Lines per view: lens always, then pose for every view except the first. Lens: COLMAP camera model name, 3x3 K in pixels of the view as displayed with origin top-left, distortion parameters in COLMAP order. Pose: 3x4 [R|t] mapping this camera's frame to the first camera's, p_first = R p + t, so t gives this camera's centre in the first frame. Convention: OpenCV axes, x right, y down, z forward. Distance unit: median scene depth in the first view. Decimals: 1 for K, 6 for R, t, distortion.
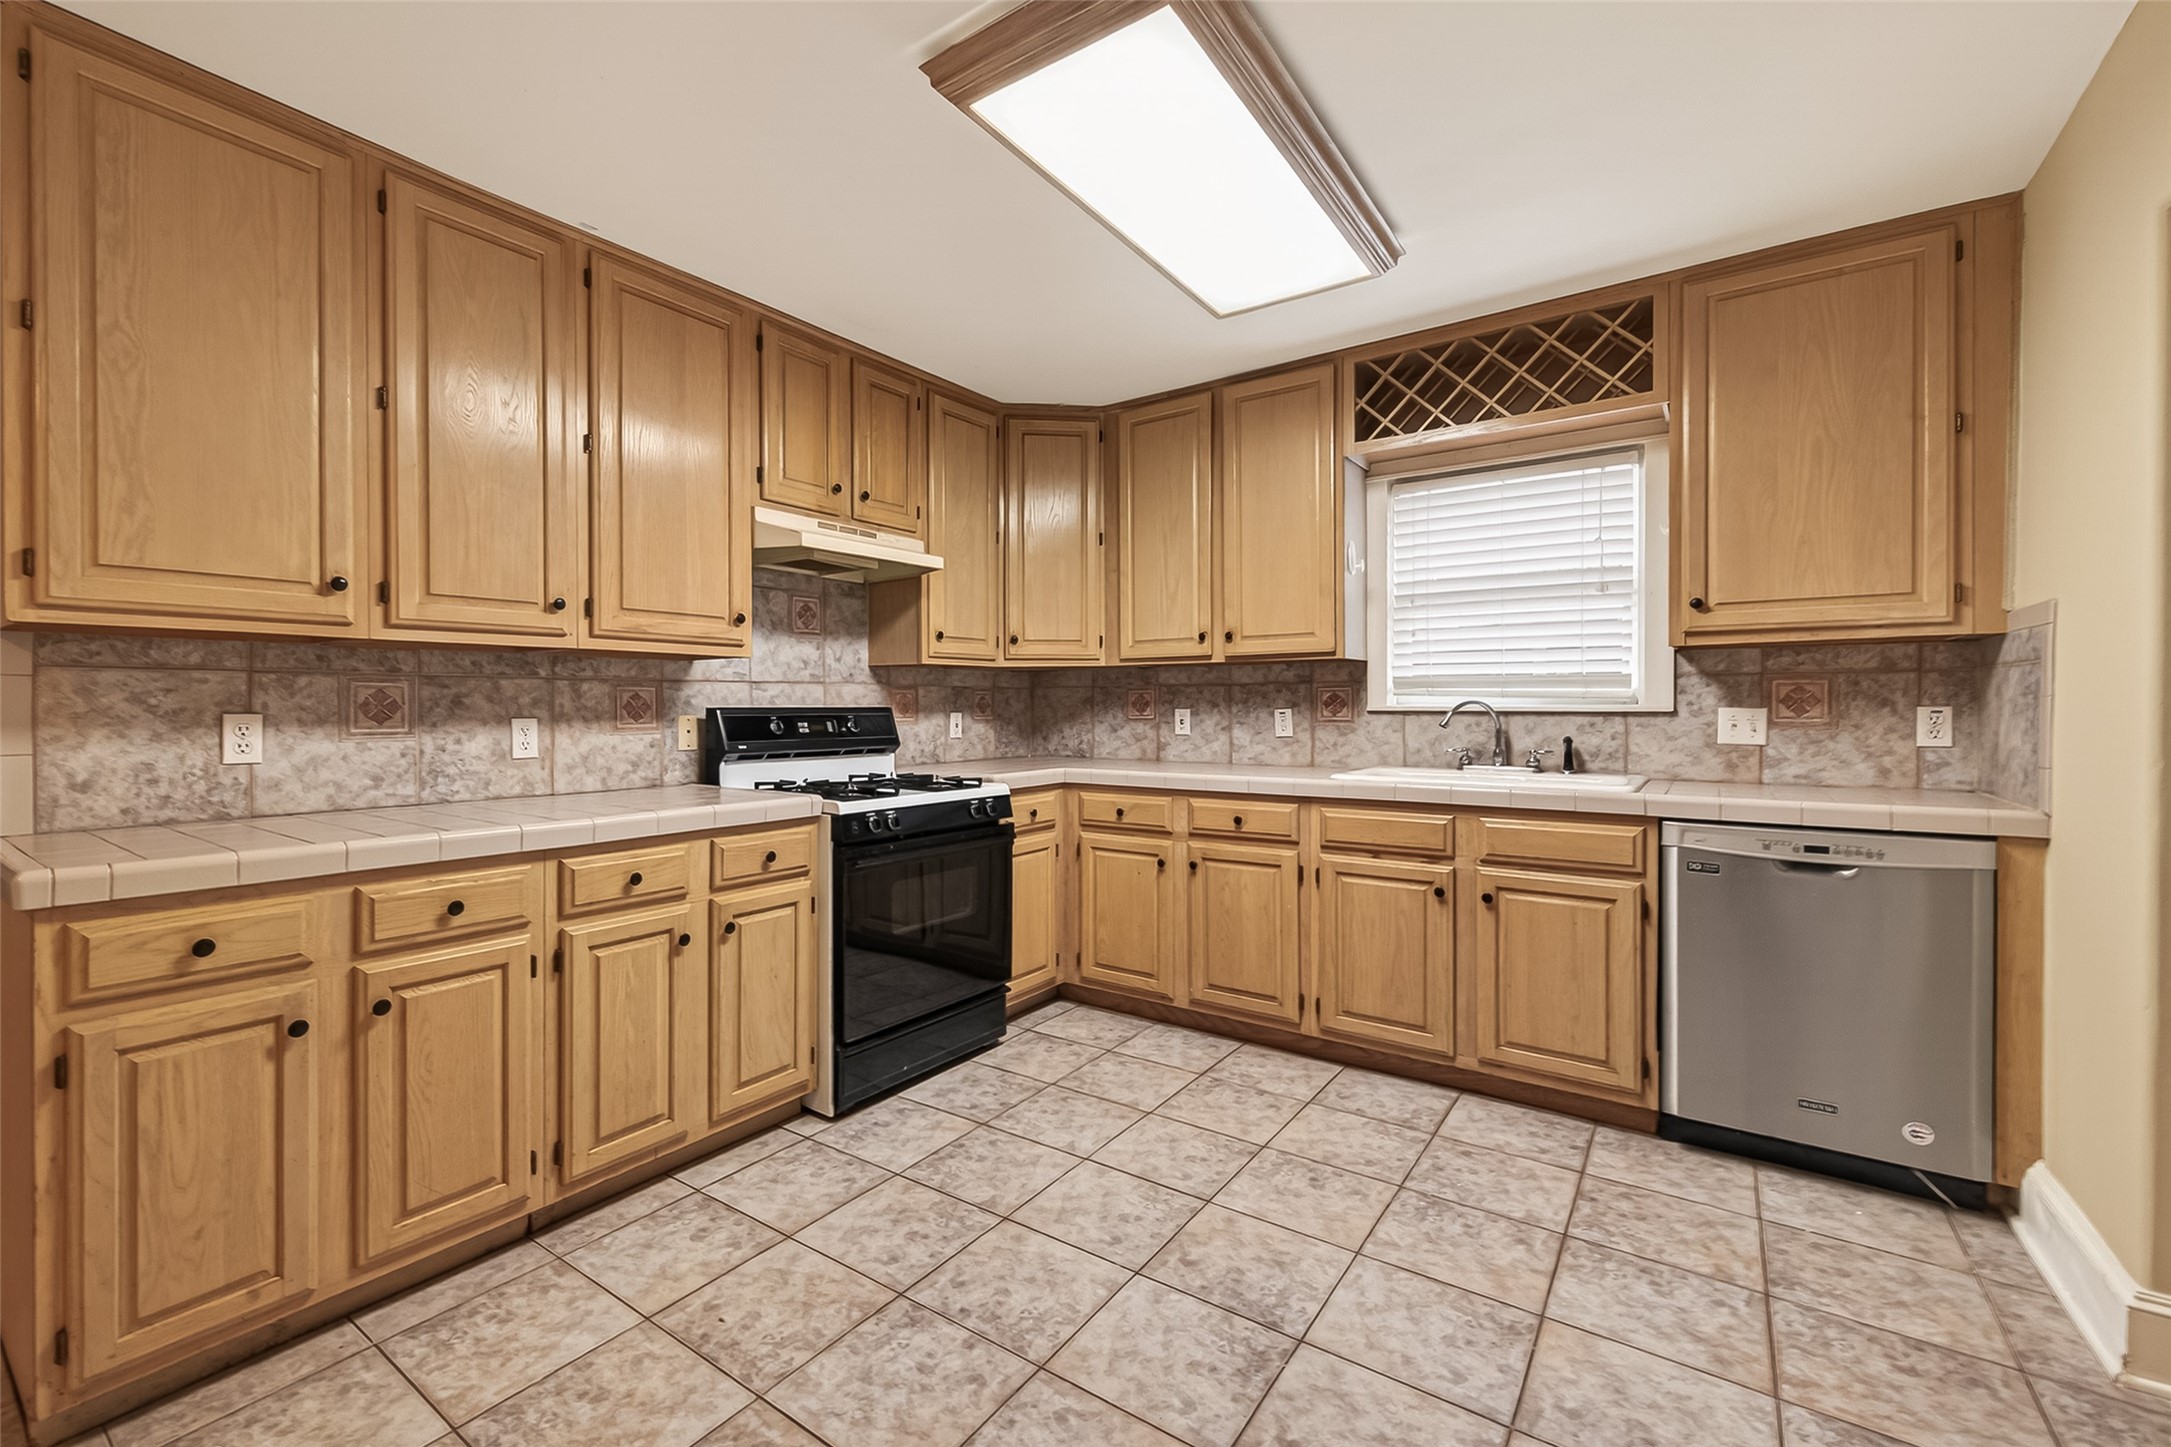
lens RADIAL K [[916.1, 0, 1030.7], [0, 916.1, 714.0], [0, 0, 1]] dist [0.001662, -0.000237]
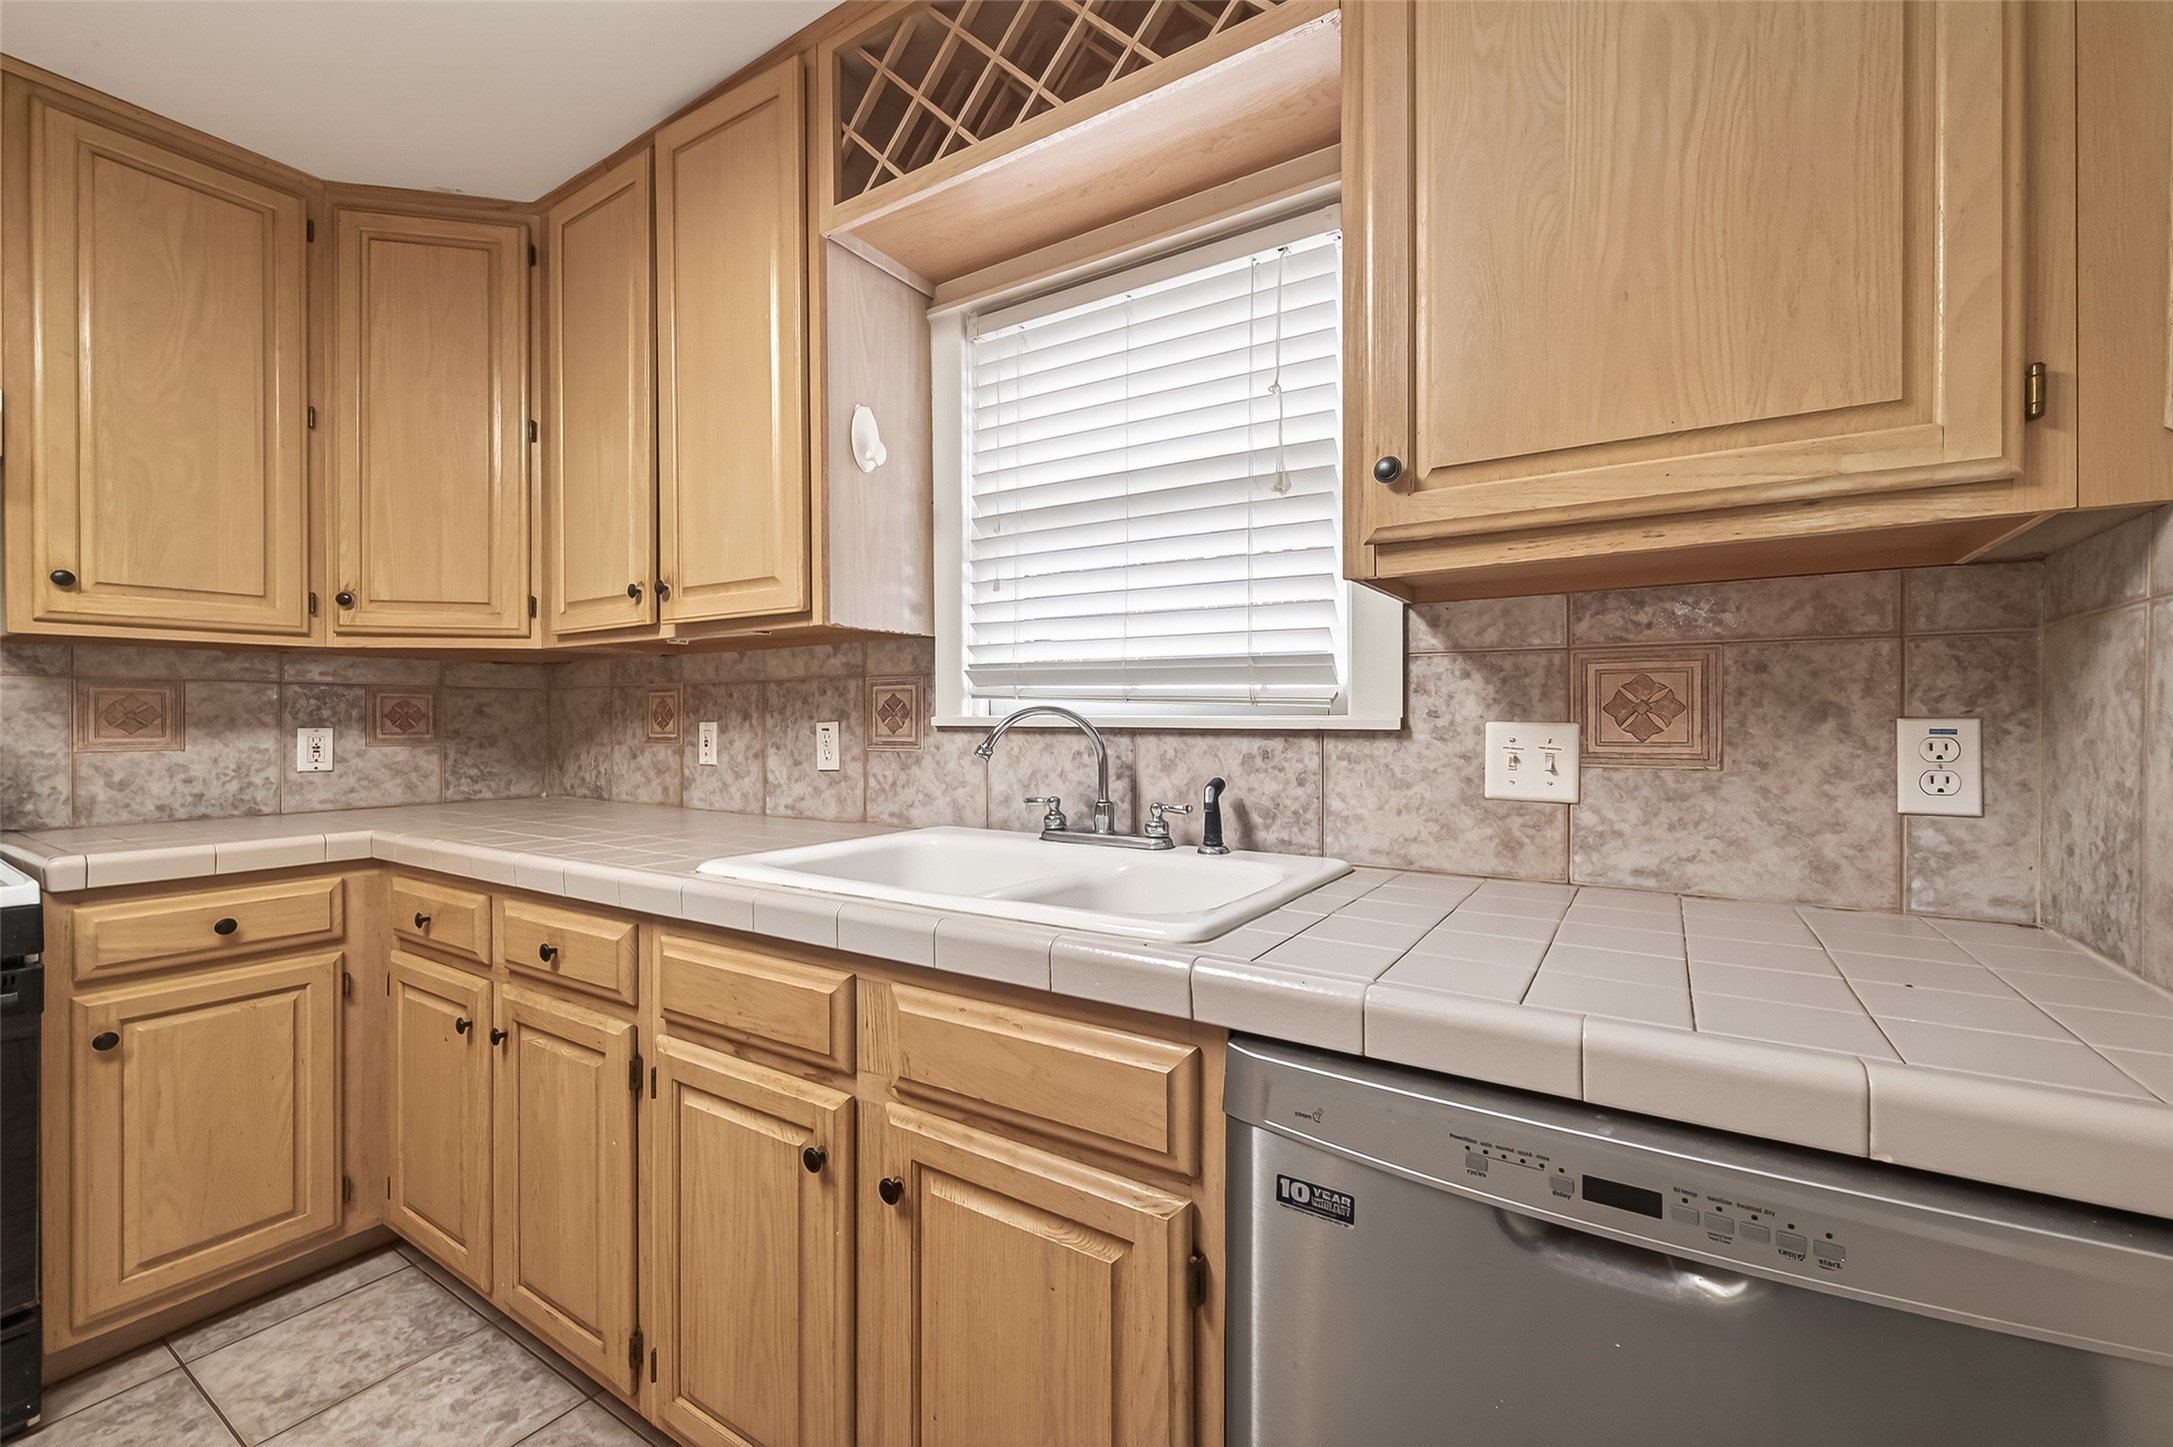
lens RADIAL K [[850.3, 0, 1098.0], [0, 850.3, 711.7], [0, 0, 1]] dist [0.031733, -0.014863]
pose [[0.997180, 0.002372, 0.075008, 0.531471], [-0.001120, 0.999859, -0.016726, -0.004462], [-0.075037, 0.016594, 0.997043, 0.588979]]
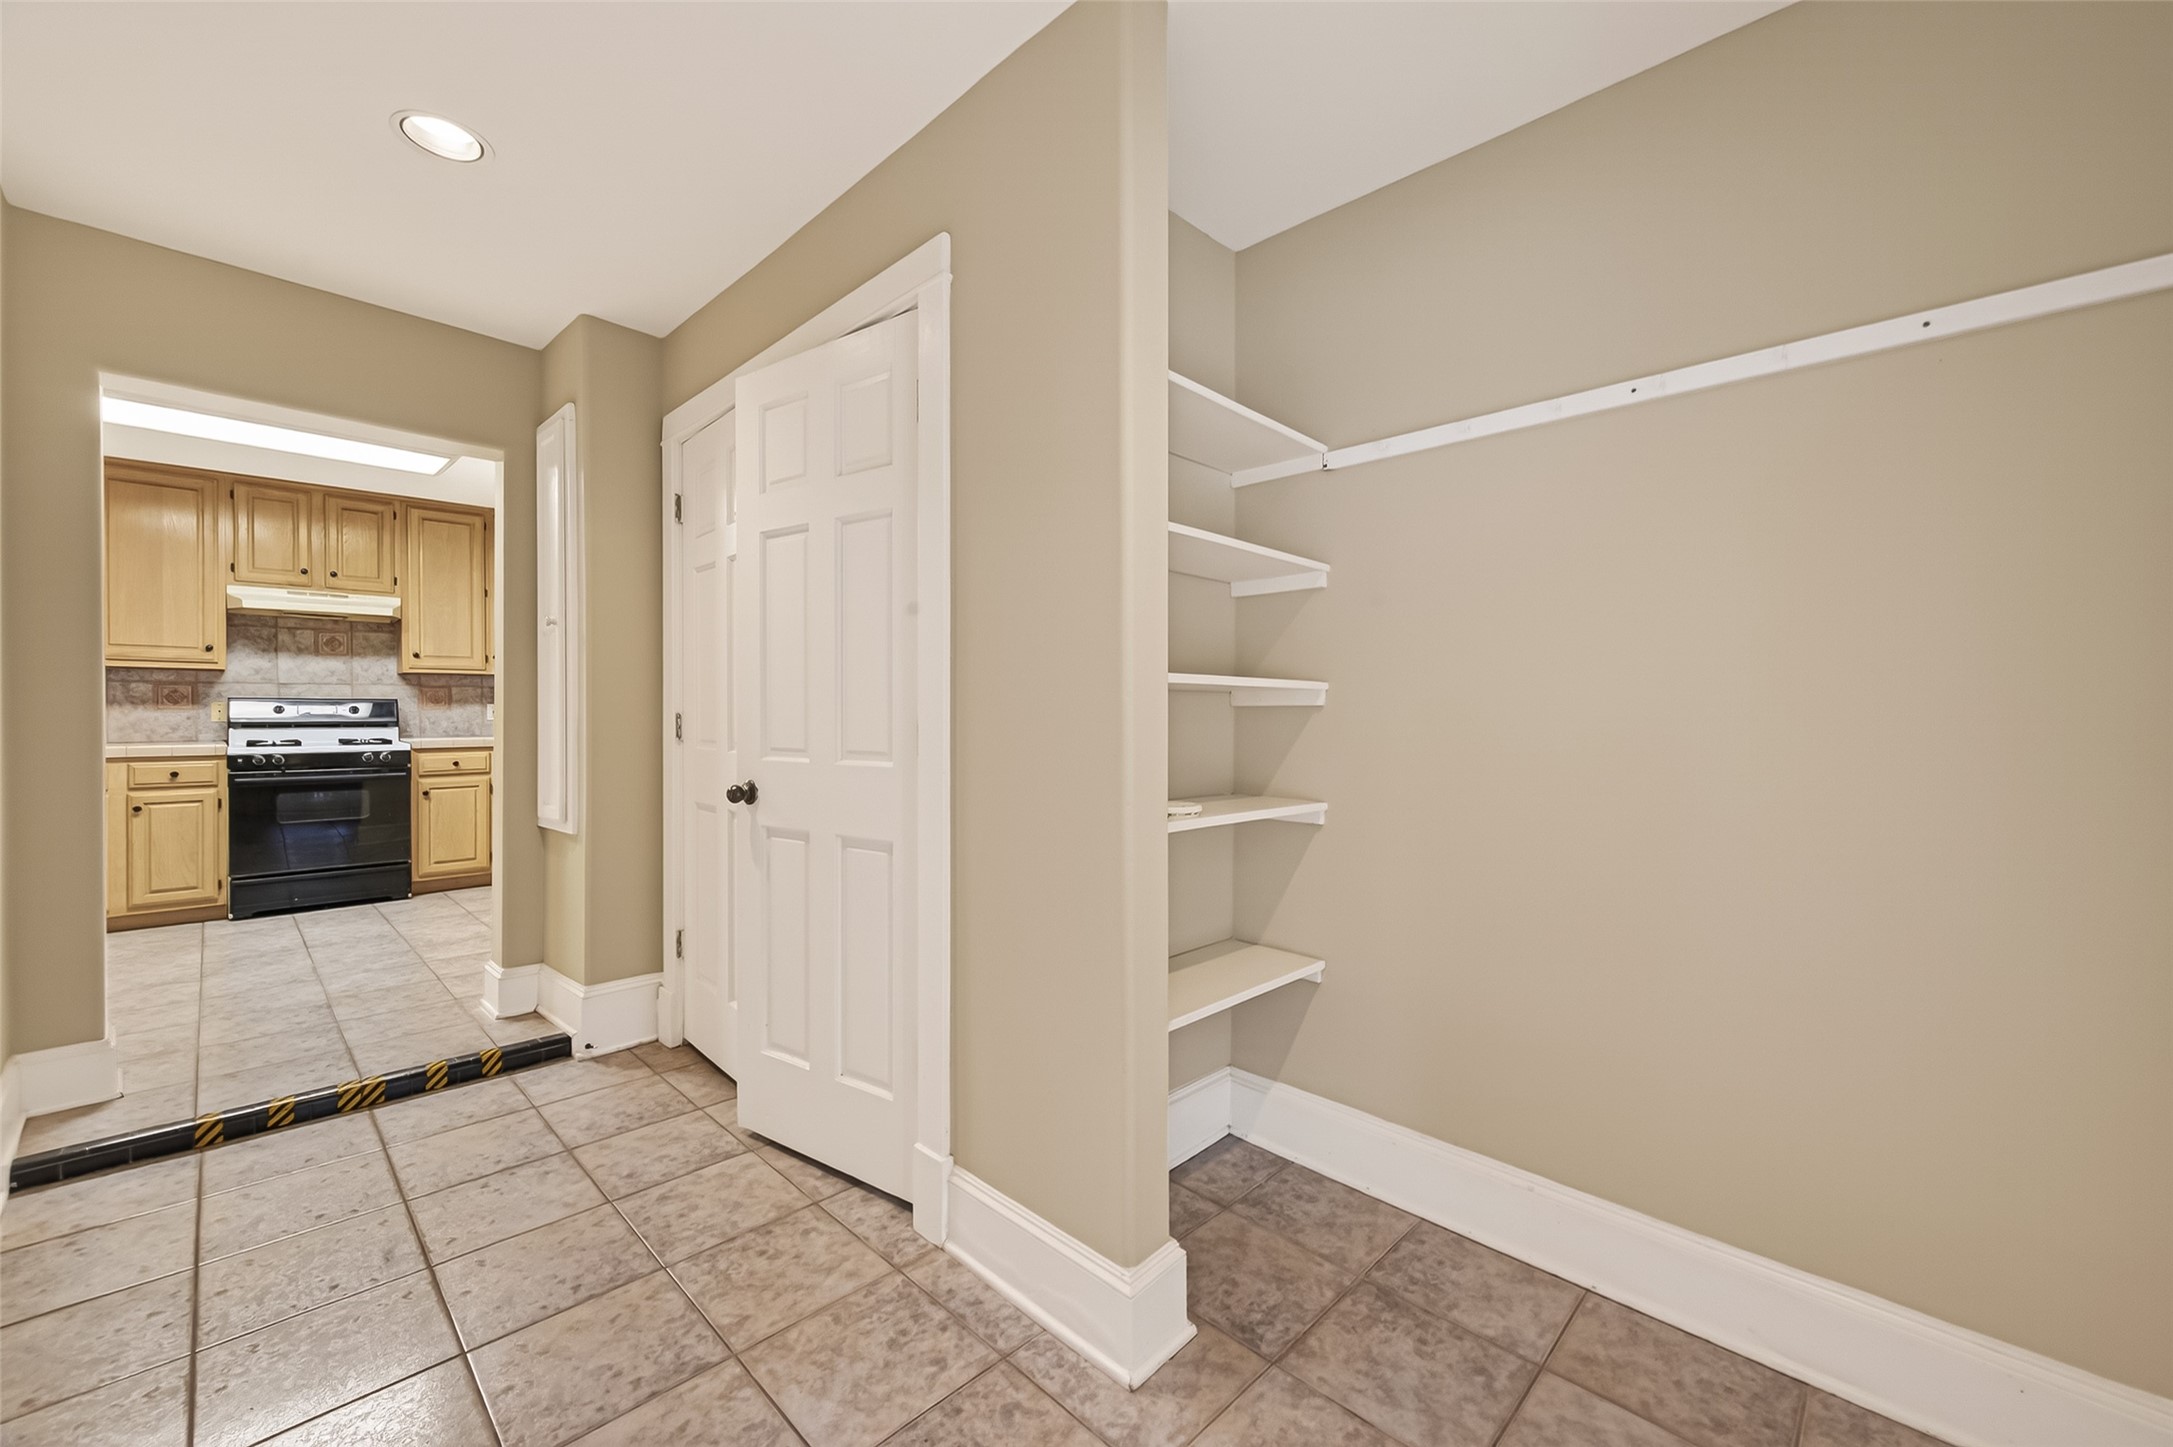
lens RADIAL K [[859.7, 0, 1081.6], [0, 859.7, 718.0], [0, 0, 1]] dist [0.000113, 0.000020]
pose [[0.988241, 0.006666, -0.152756, 1.595258], [-0.006572, 0.999978, 0.001121, 0.020496], [0.152760, -0.000104, 0.988263, -0.404946]]
